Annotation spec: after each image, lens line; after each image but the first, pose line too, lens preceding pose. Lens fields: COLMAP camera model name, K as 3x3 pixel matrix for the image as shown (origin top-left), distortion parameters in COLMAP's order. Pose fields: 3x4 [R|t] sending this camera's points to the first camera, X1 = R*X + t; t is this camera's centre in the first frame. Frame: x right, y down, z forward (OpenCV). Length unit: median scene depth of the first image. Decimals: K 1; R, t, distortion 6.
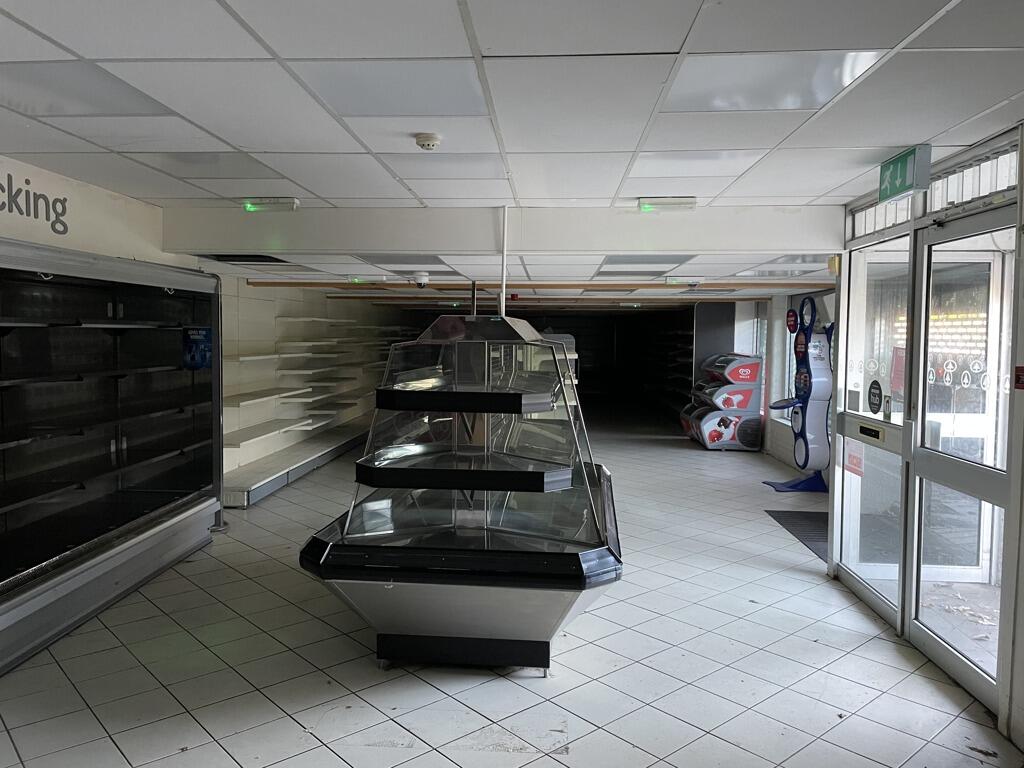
lens RADIAL K [[774.8, 0, 509.4], [0, 774.8, 382.1], [0, 0, 1]] dist [-0.005668, -0.006993]
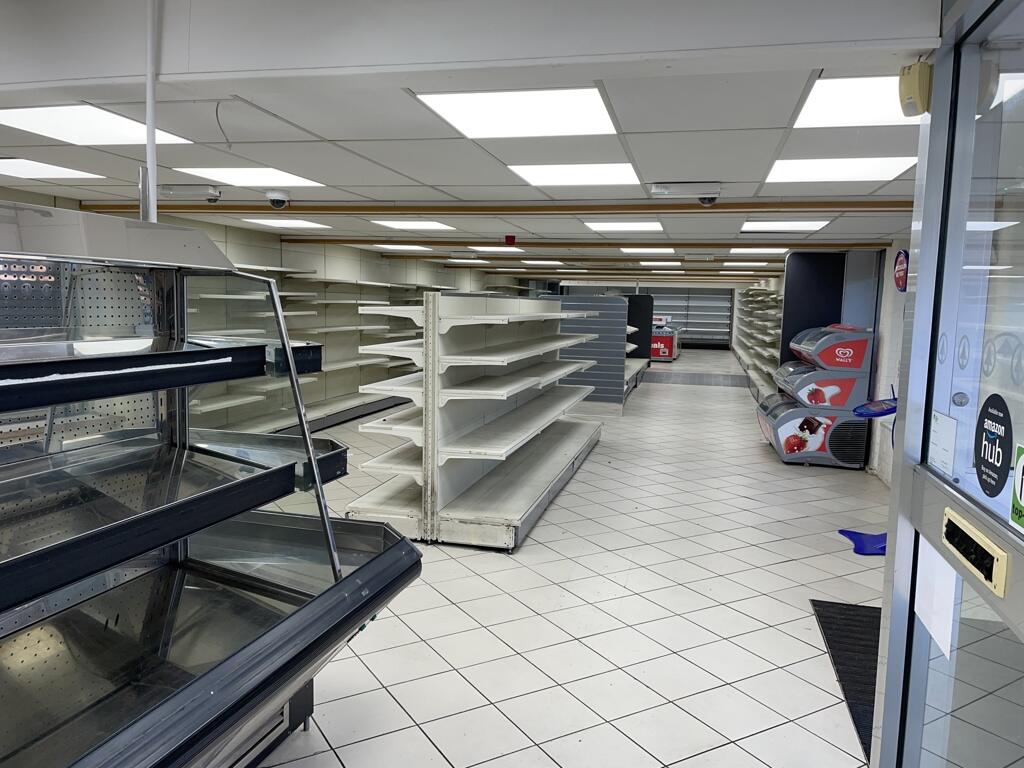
lens RADIAL K [[774.8, 0, 512.6], [0, 774.8, 384.7], [0, 0, 1]] dist [-0.005668, -0.006993]
pose [[0.982573, 0.038069, -0.181939, 0.141414], [-0.030530, 0.998562, 0.044059, -0.006286], [0.183355, -0.037737, 0.982322, 0.273909]]
